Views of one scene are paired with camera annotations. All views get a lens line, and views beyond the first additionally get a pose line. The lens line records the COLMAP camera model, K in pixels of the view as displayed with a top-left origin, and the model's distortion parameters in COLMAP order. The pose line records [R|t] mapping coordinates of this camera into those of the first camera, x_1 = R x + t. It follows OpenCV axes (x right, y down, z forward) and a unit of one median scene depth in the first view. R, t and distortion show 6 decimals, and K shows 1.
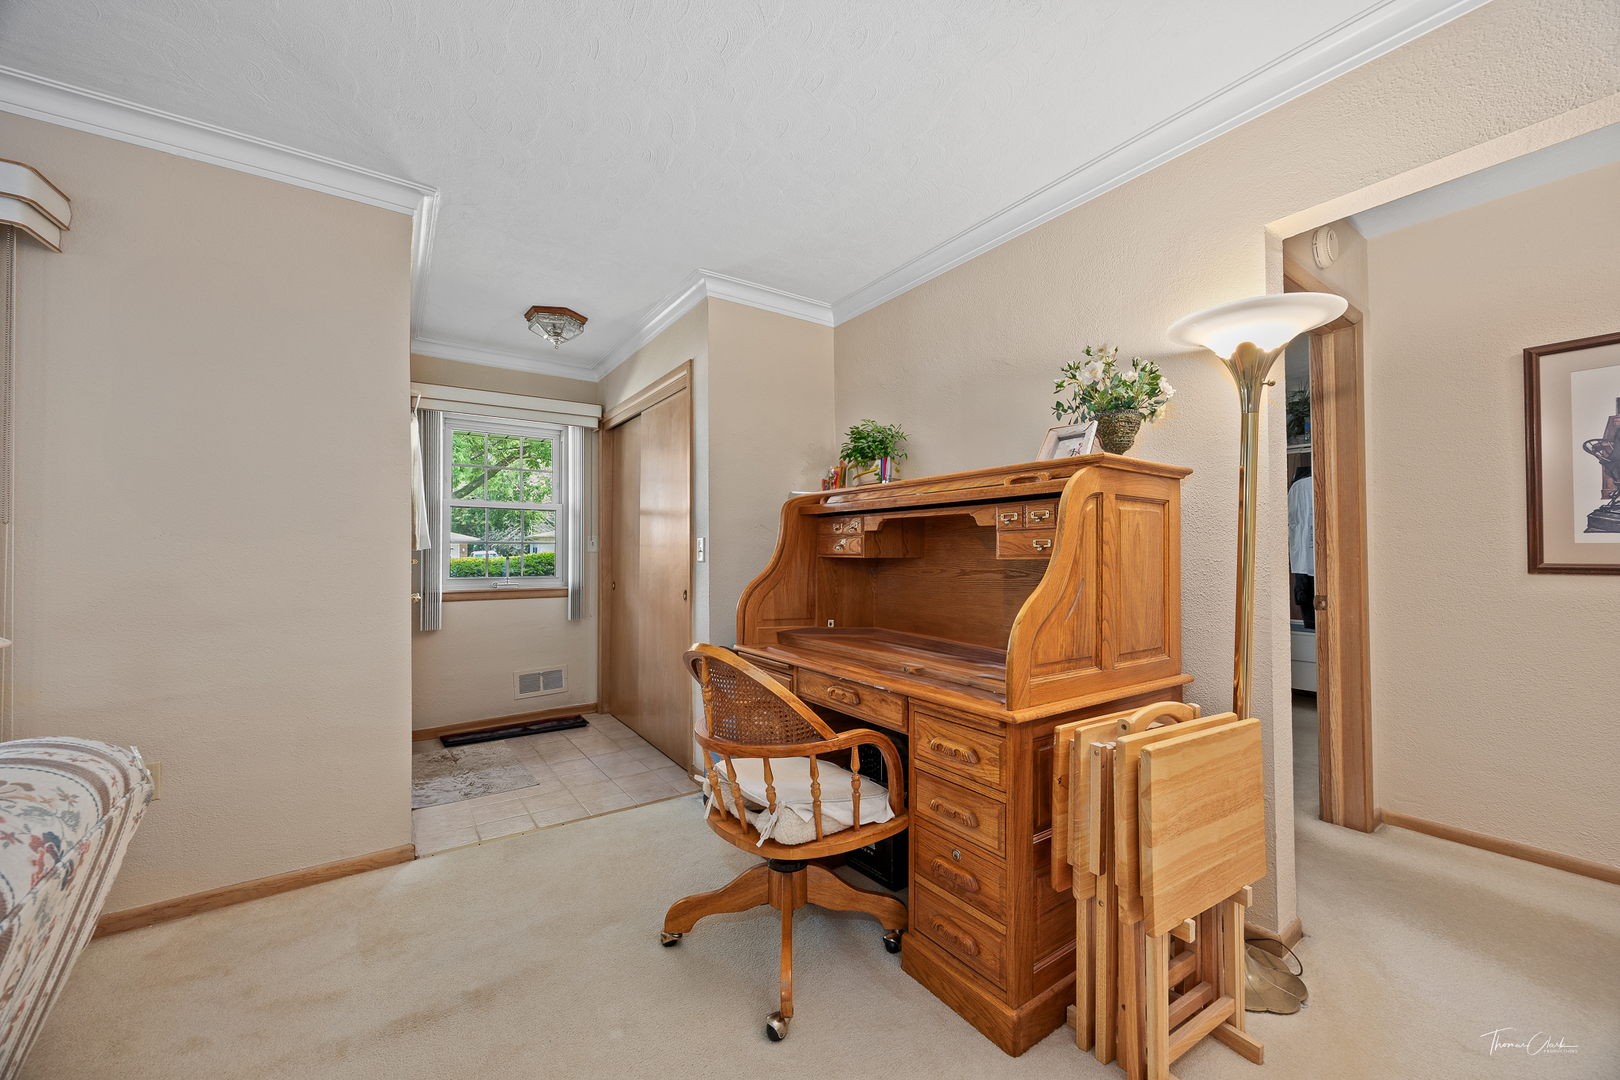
lens RADIAL K [[616.3, 0, 808.4], [0, 616.3, 543.2], [0, 0, 1]] dist [-0.000109, 0.000005]
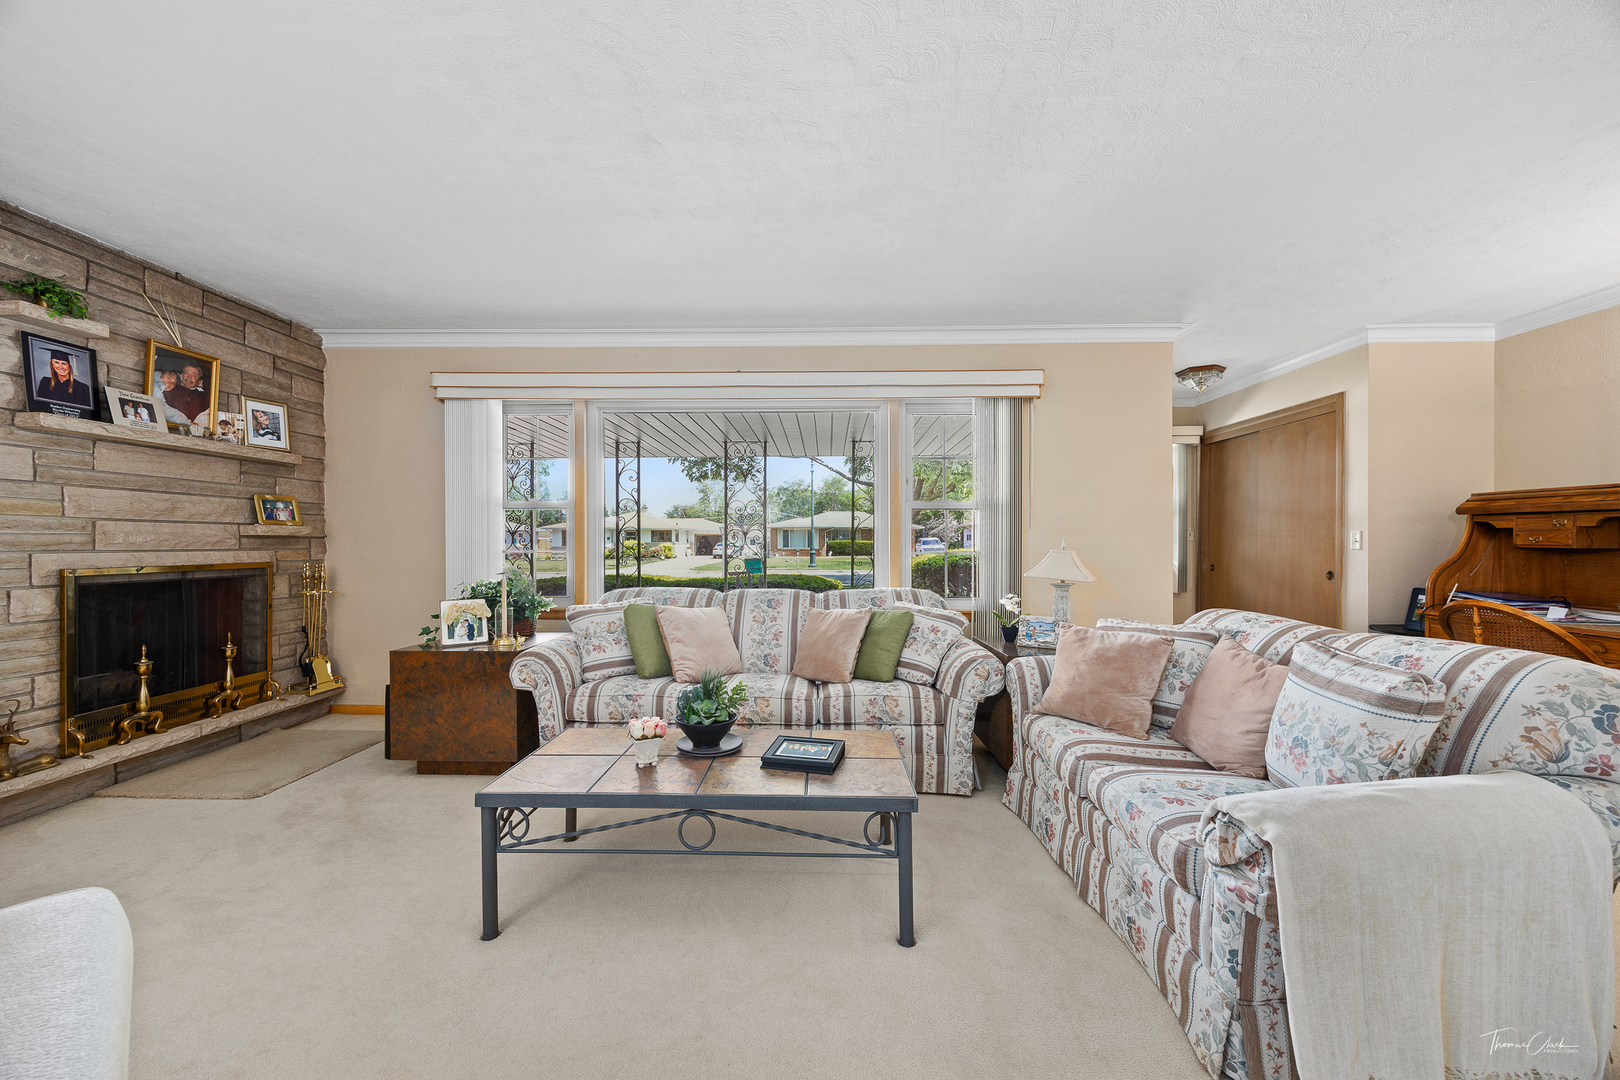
lens RADIAL K [[616.3, 0, 809.1], [0, 616.3, 544.1], [0, 0, 1]] dist [-0.000109, 0.000005]
pose [[0.811670, 0.008262, -0.584058, -0.320554], [0.004944, 0.999767, 0.021013, -0.013058], [0.584096, -0.019943, 0.811440, -0.659353]]
